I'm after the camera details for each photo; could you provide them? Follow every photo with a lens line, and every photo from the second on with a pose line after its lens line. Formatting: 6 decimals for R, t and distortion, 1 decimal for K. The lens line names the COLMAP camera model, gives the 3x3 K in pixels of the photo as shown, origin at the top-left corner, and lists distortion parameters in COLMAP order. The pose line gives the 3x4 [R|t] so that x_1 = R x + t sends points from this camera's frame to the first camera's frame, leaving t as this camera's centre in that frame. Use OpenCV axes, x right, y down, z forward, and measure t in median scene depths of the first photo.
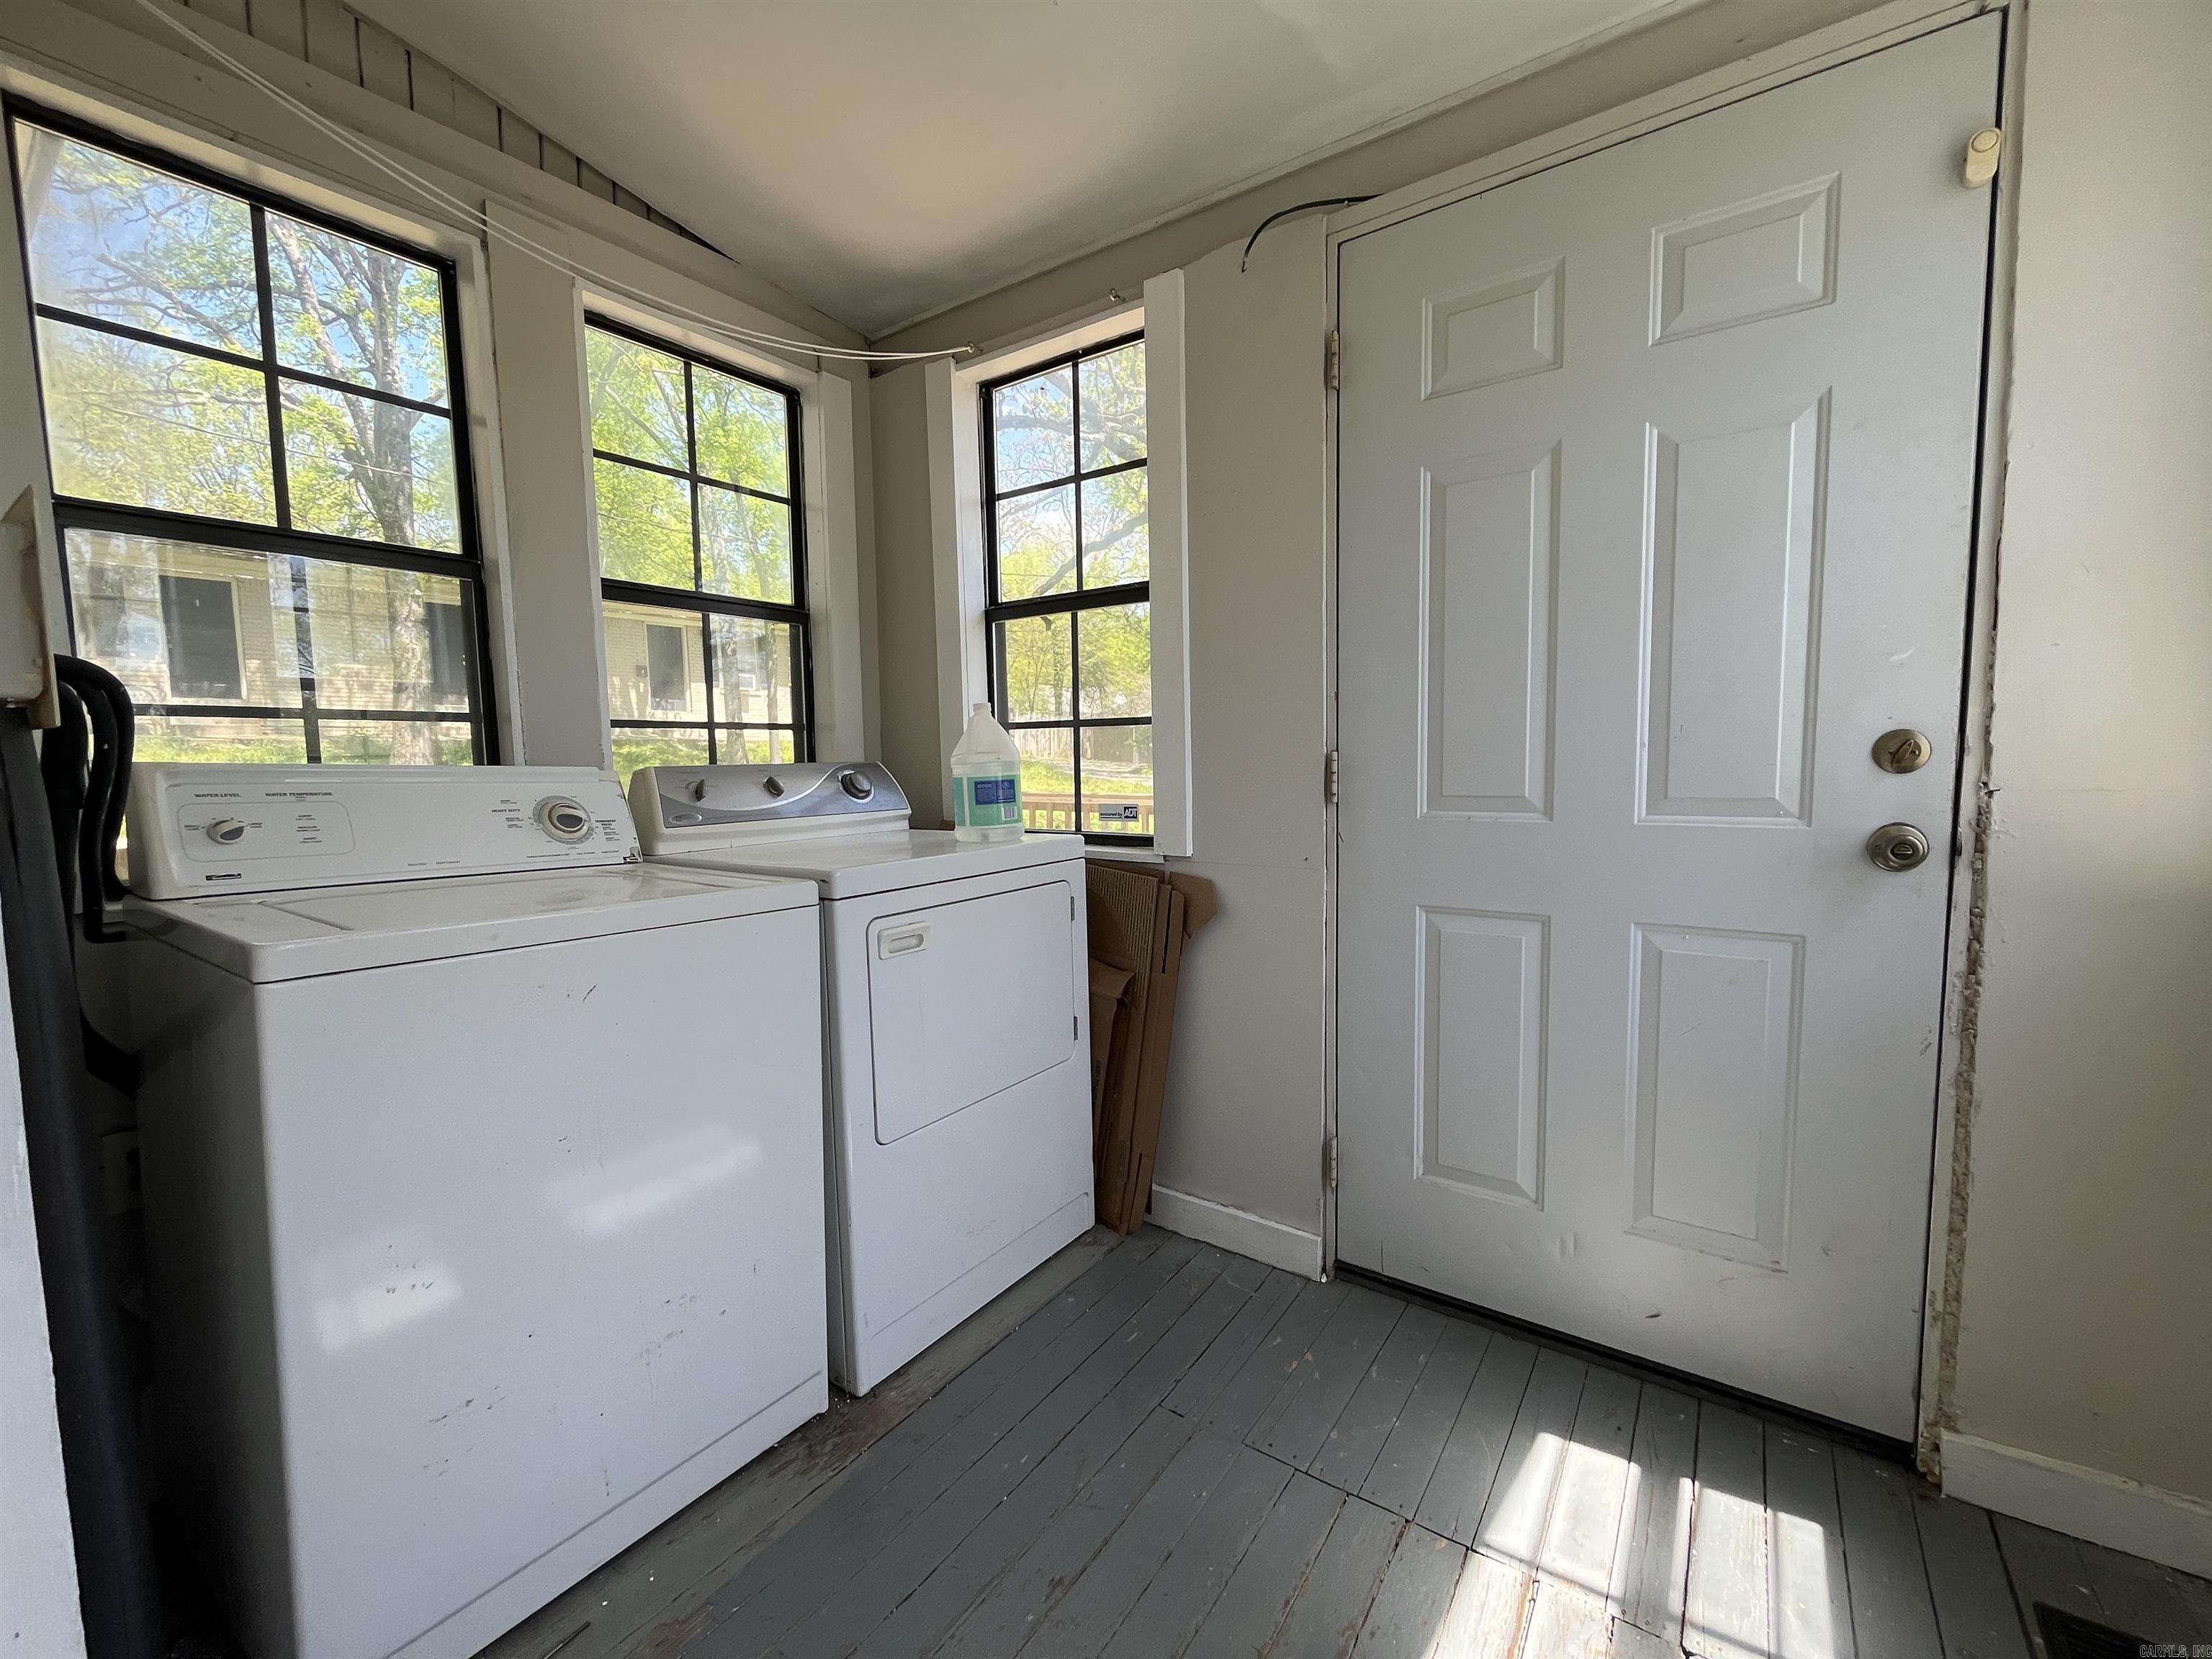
lens RADIAL K [[893.8, 0, 1101.4], [0, 893.8, 825.9], [0, 0, 1]] dist [-0.002983, -0.000056]
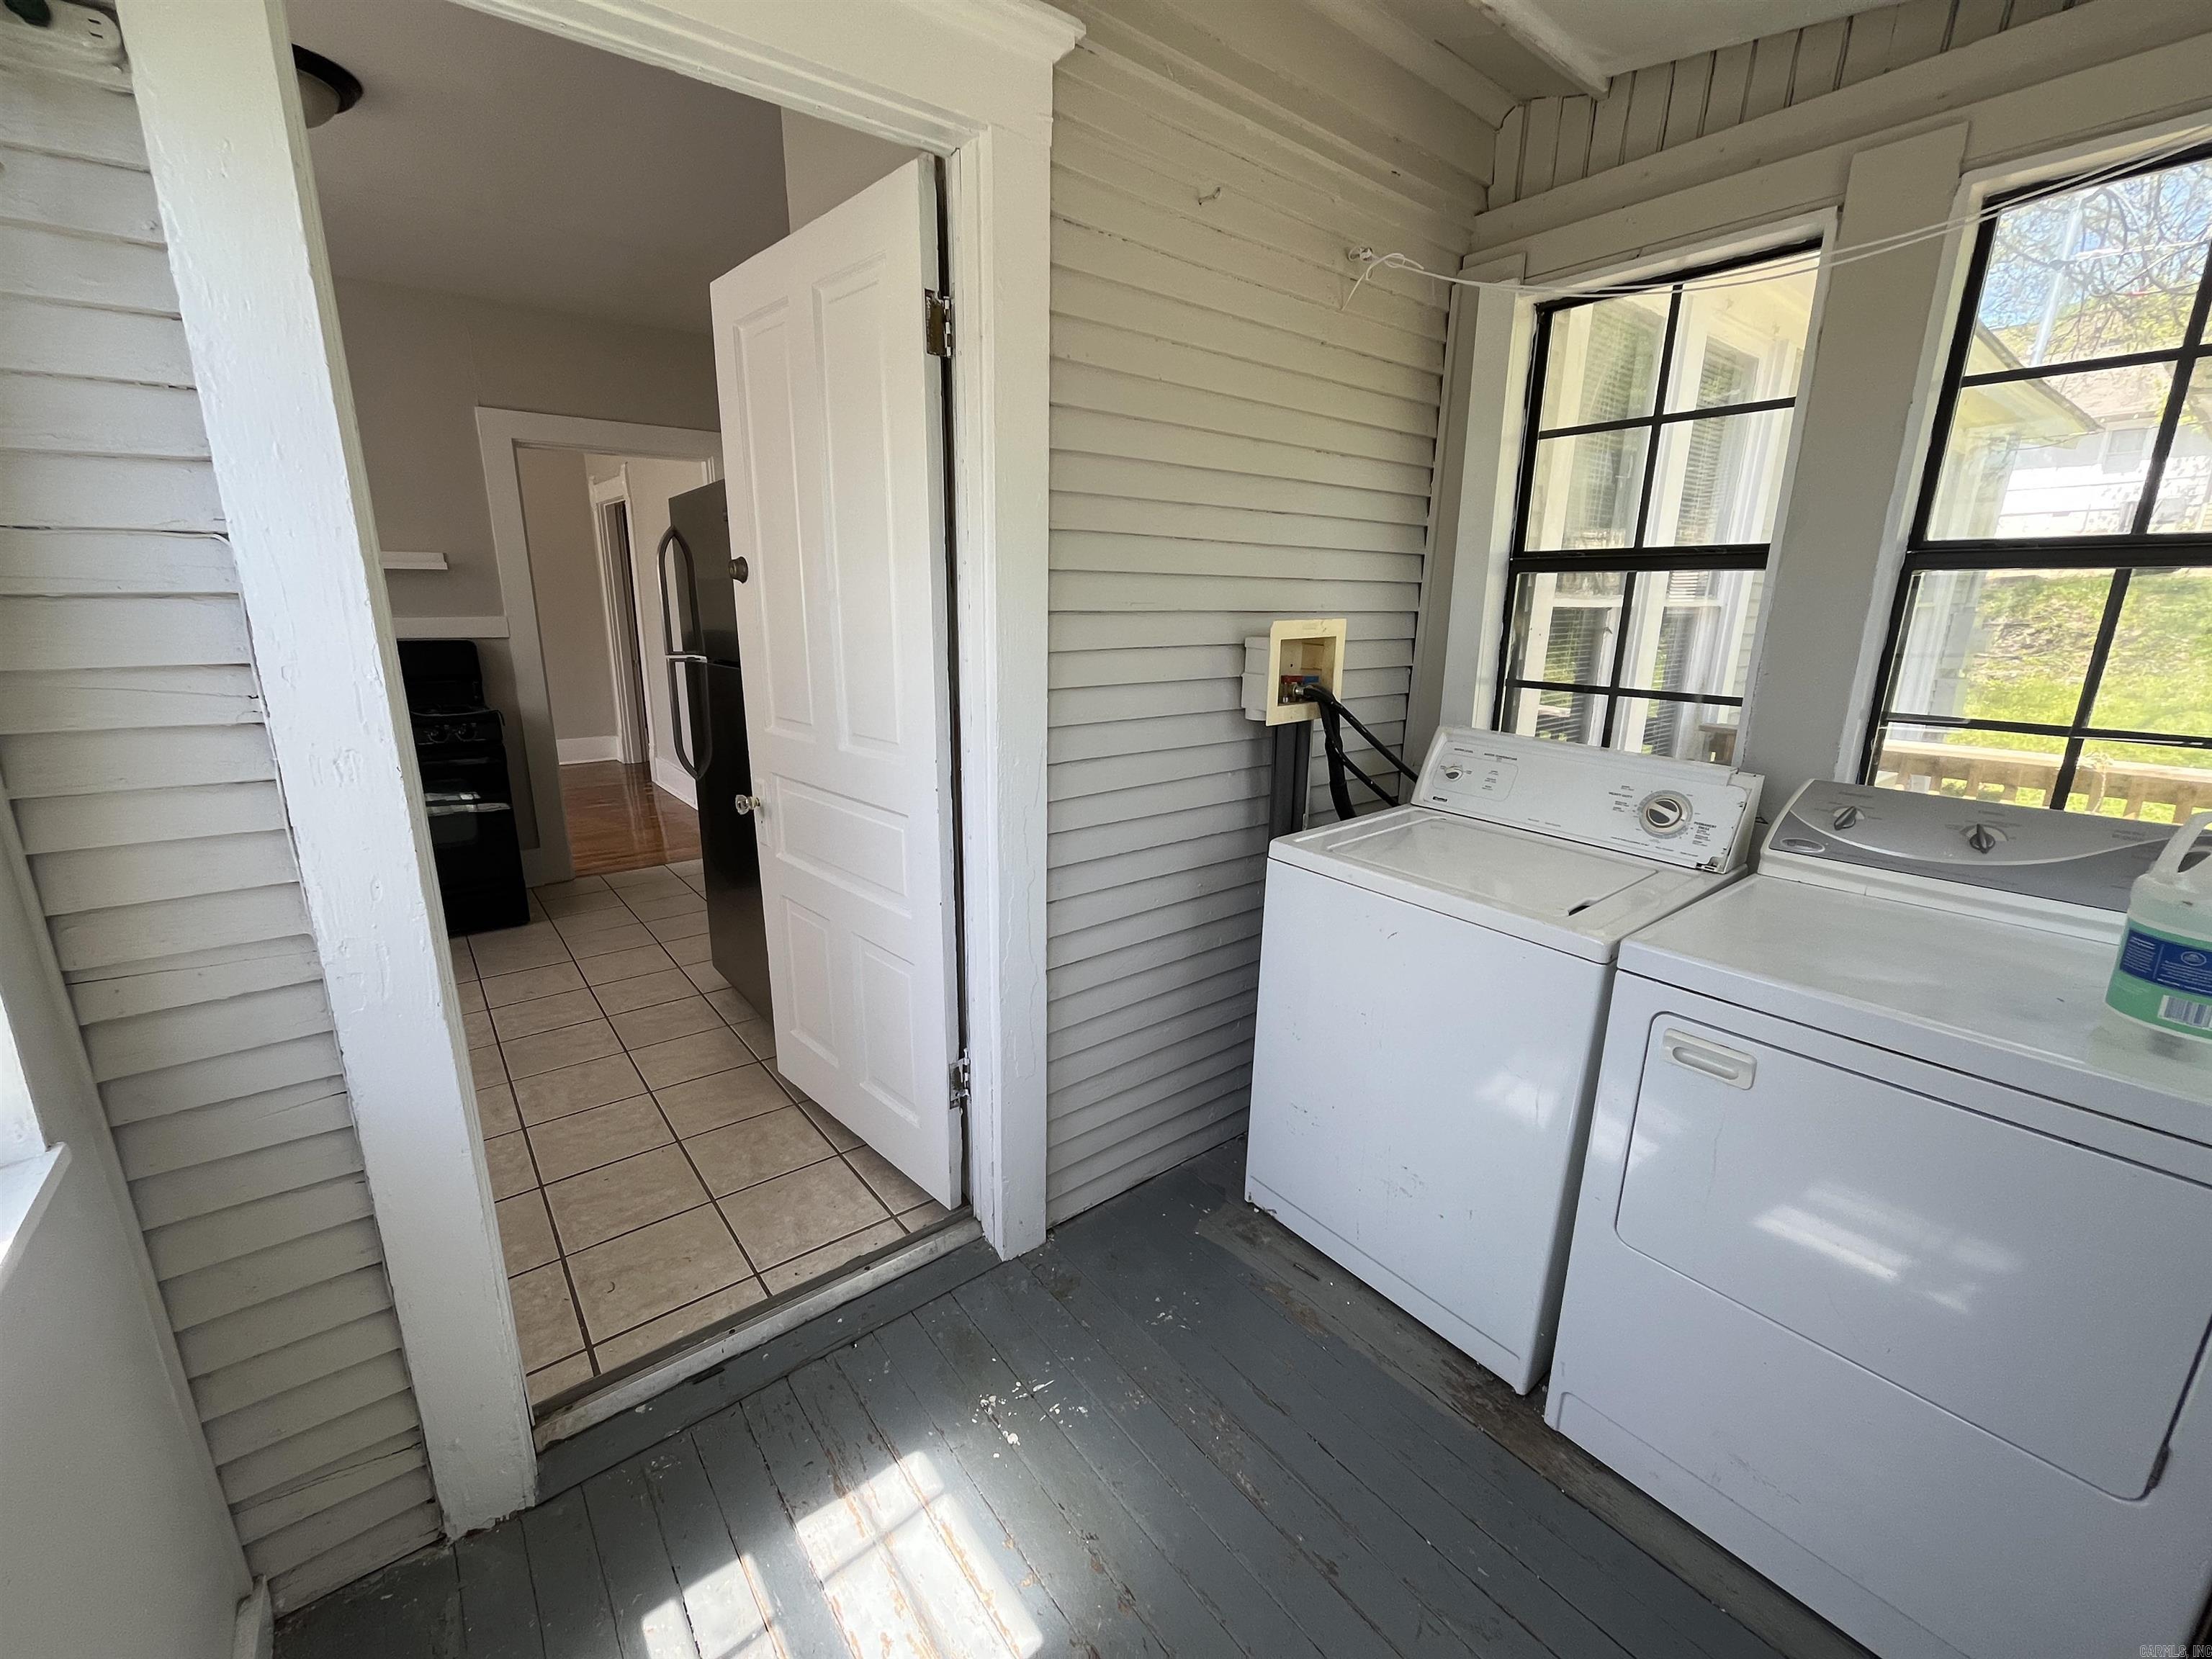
lens RADIAL K [[893.8, 0, 1107.5], [0, 893.8, 832.9], [0, 0, 1]] dist [-0.002983, -0.000056]
pose [[-0.274578, 0.263226, -0.924835, 0.613335], [-0.076006, 0.952851, 0.293766, -0.260445], [0.958556, 0.150954, -0.241625, 0.635186]]
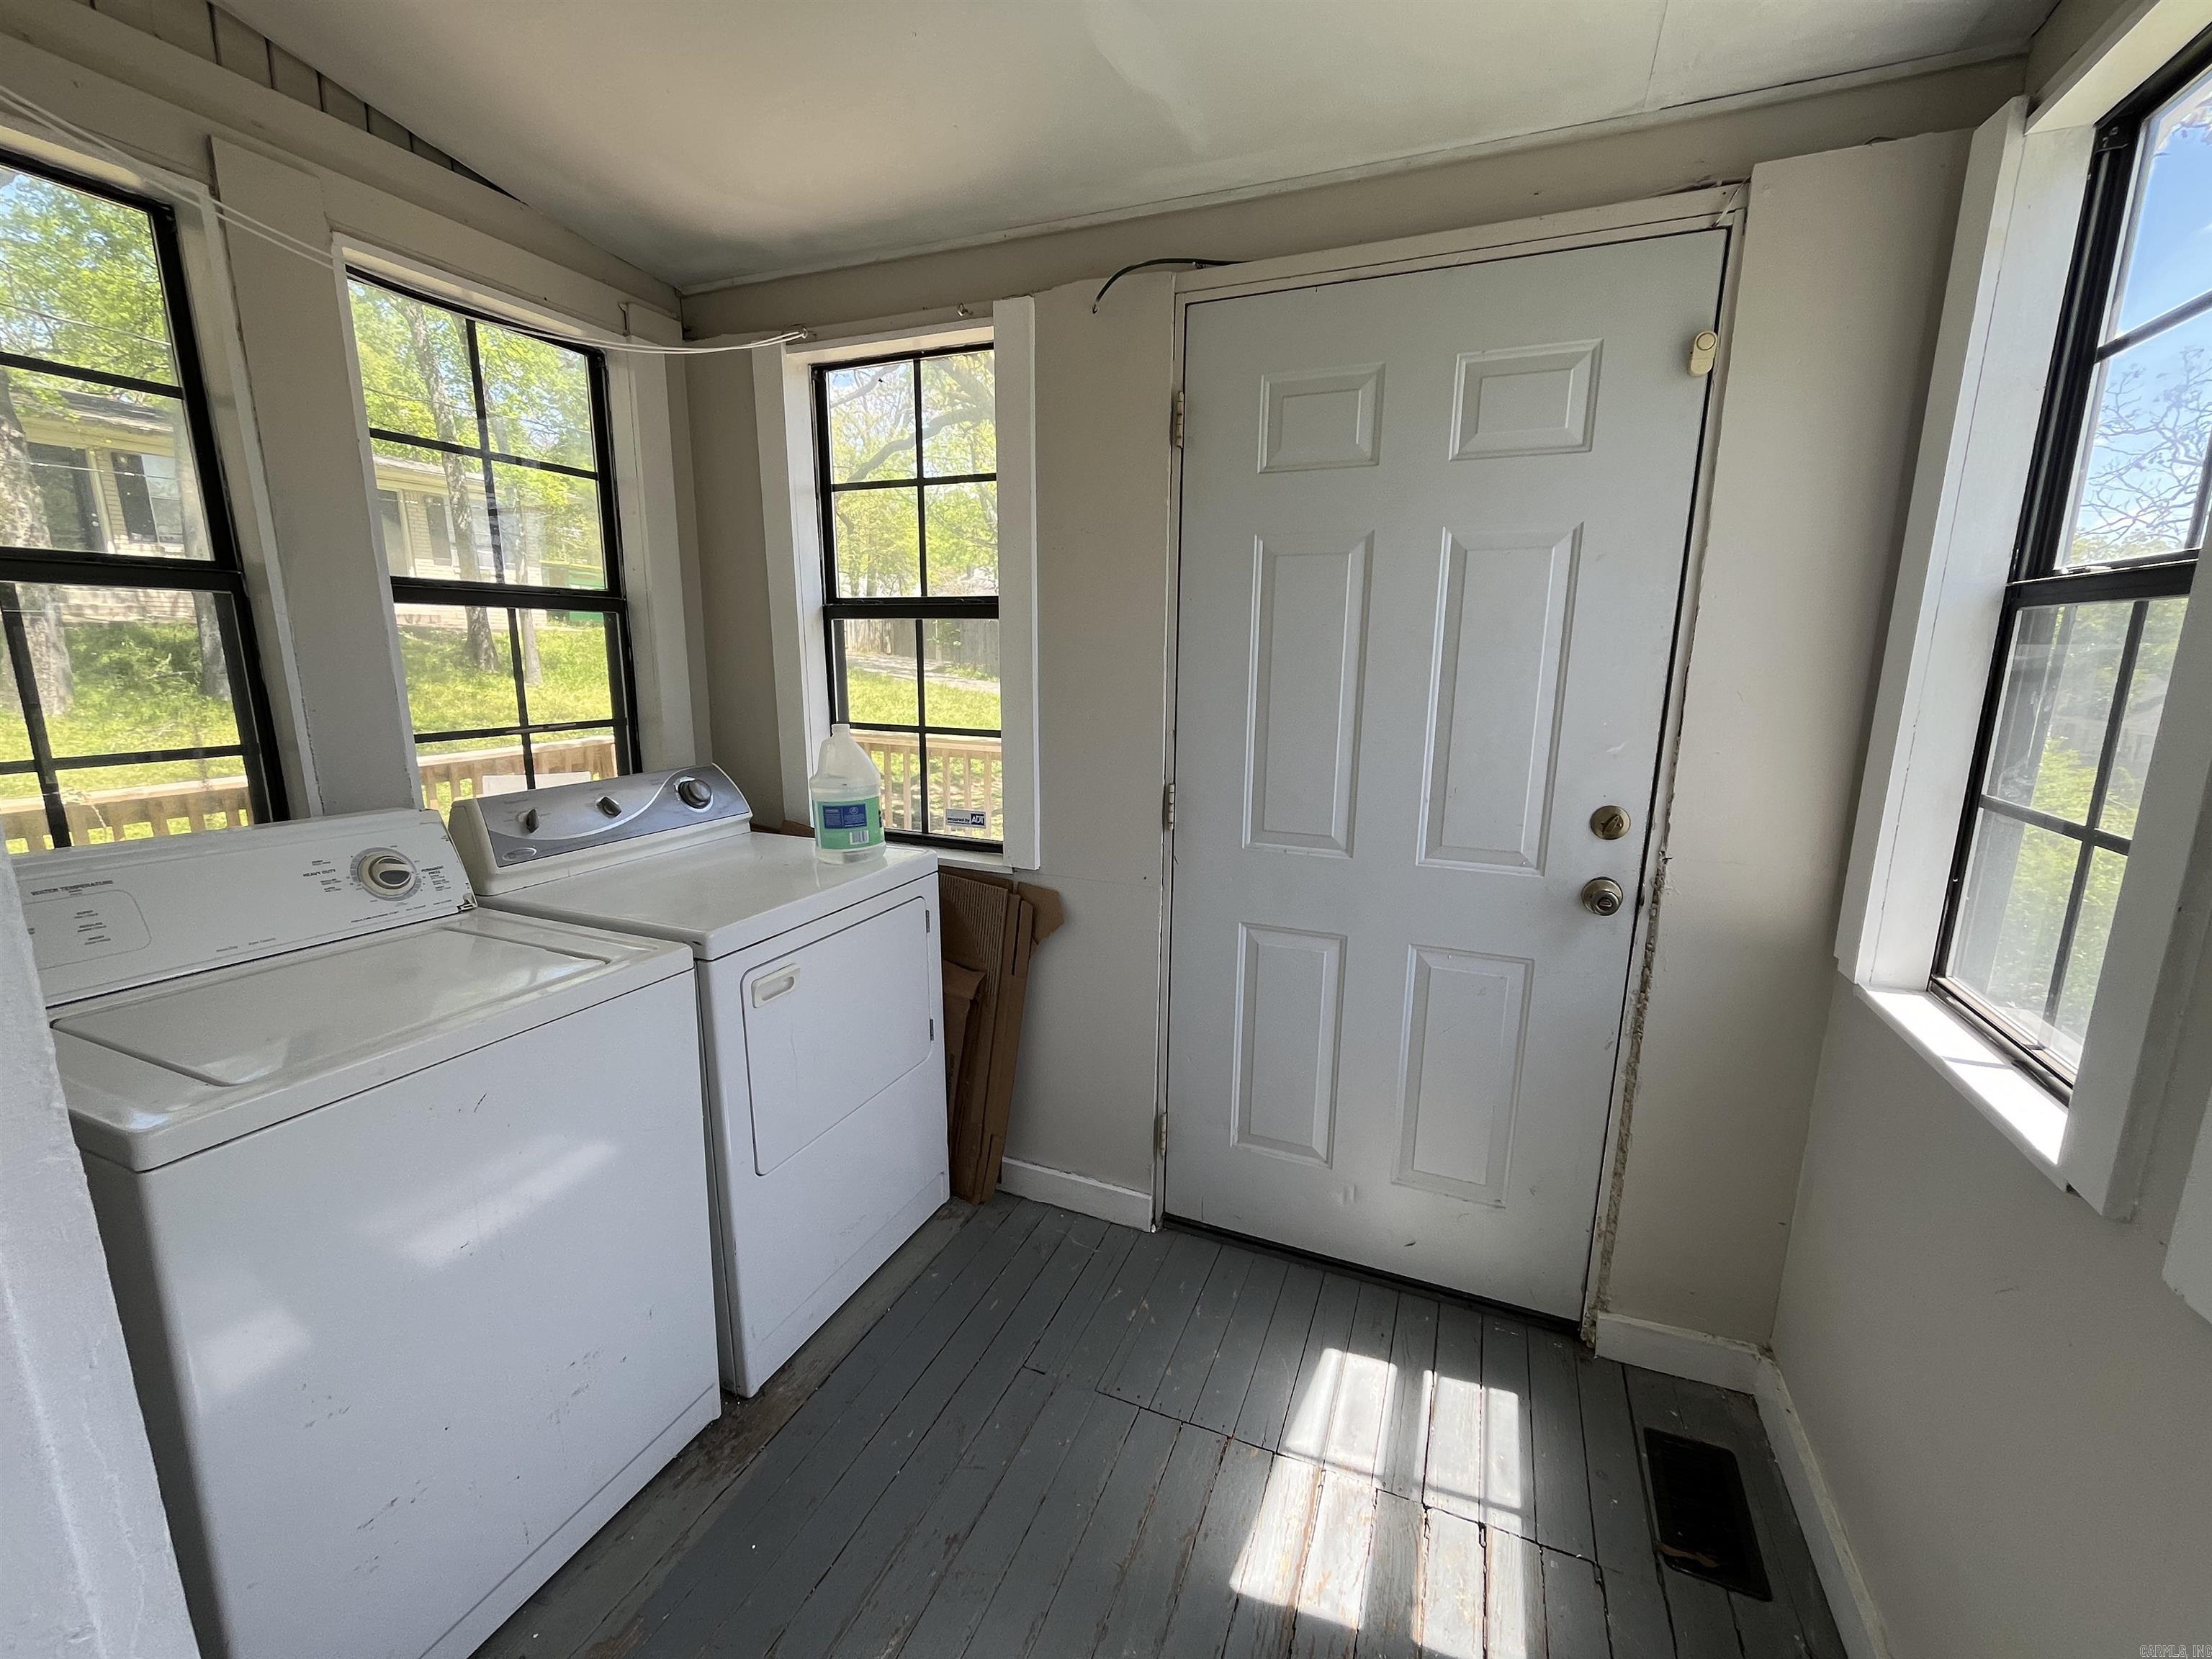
lens RADIAL K [[893.8, 0, 1099.3], [0, 893.8, 826.6], [0, 0, 1]] dist [-0.002983, -0.000056]
pose [[0.976666, -0.016446, 0.214132, -0.072241], [-0.008782, 0.993171, 0.116337, -0.177655], [-0.214583, -0.115503, 0.969852, -0.066700]]
